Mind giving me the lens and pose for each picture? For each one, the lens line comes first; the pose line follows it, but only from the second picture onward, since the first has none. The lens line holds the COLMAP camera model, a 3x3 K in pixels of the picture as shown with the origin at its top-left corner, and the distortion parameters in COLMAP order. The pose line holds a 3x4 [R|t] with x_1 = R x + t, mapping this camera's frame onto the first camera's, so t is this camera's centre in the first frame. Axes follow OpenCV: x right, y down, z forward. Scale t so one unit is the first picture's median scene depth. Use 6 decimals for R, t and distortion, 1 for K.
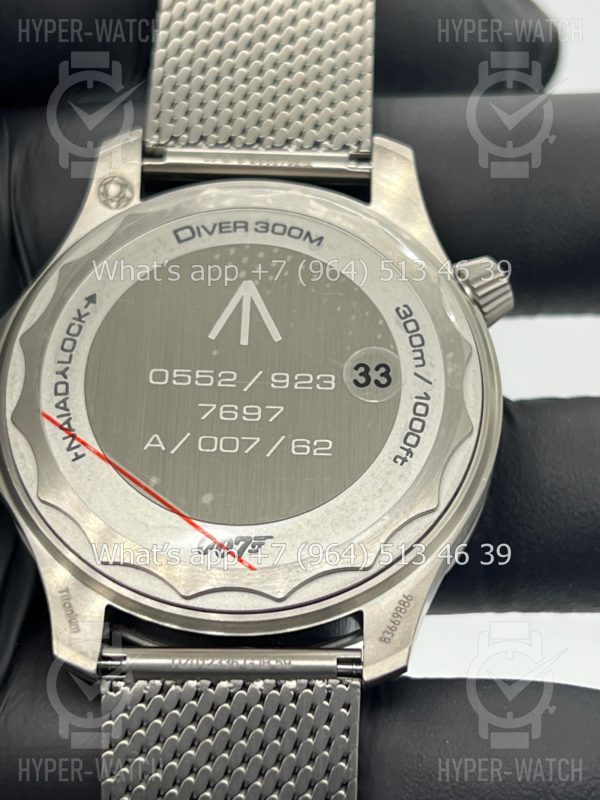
lens RADIAL K [[1864.3, 0, 303.2], [0, 1864.3, 404.6], [0, 0, 1]] dist [0.209926, 0.000000]
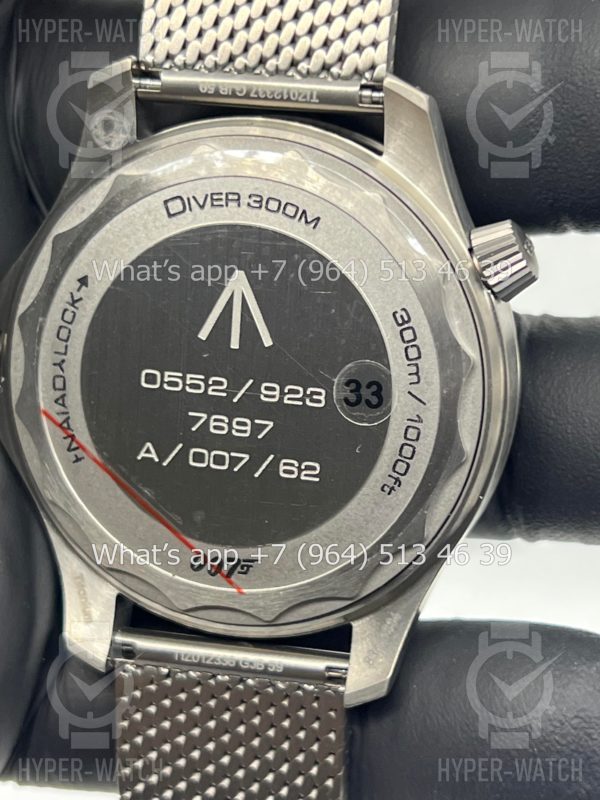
lens RADIAL K [[1864.3, 0, 299.5], [0, 1864.3, 400.3], [0, 0, 1]] dist [0.209926, 0.000000]
pose [[0.968750, 0.063716, -0.239714, 0.232880], [0.085093, 0.822417, 0.562485, -0.548449], [0.232984, -0.565306, 0.791295, 0.238585]]
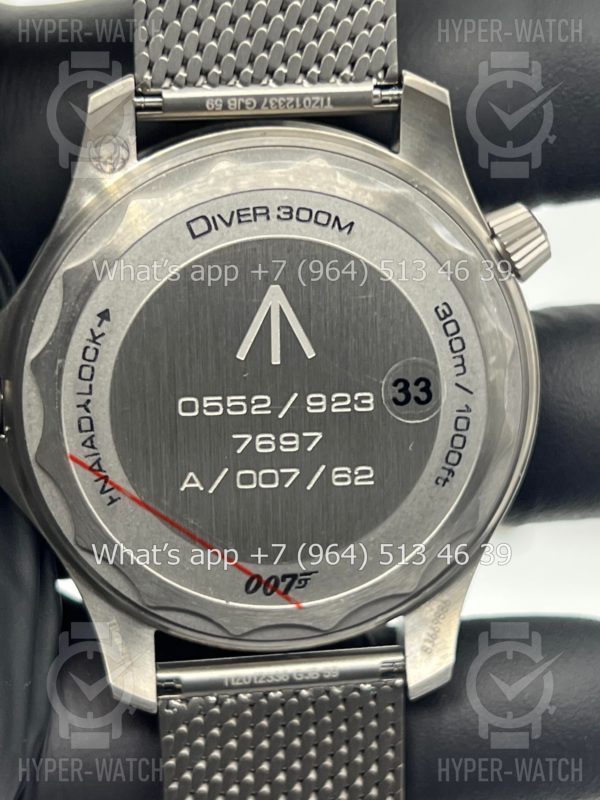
lens RADIAL K [[1864.3, 0, 298.0], [0, 1864.3, 394.9], [0, 0, 1]] dist [0.209926, 0.000000]
pose [[0.991787, -0.073486, 0.104678, -0.120514], [-0.005971, 0.790955, 0.611845, -0.596098], [-0.127758, -0.607445, 0.784021, 0.258023]]
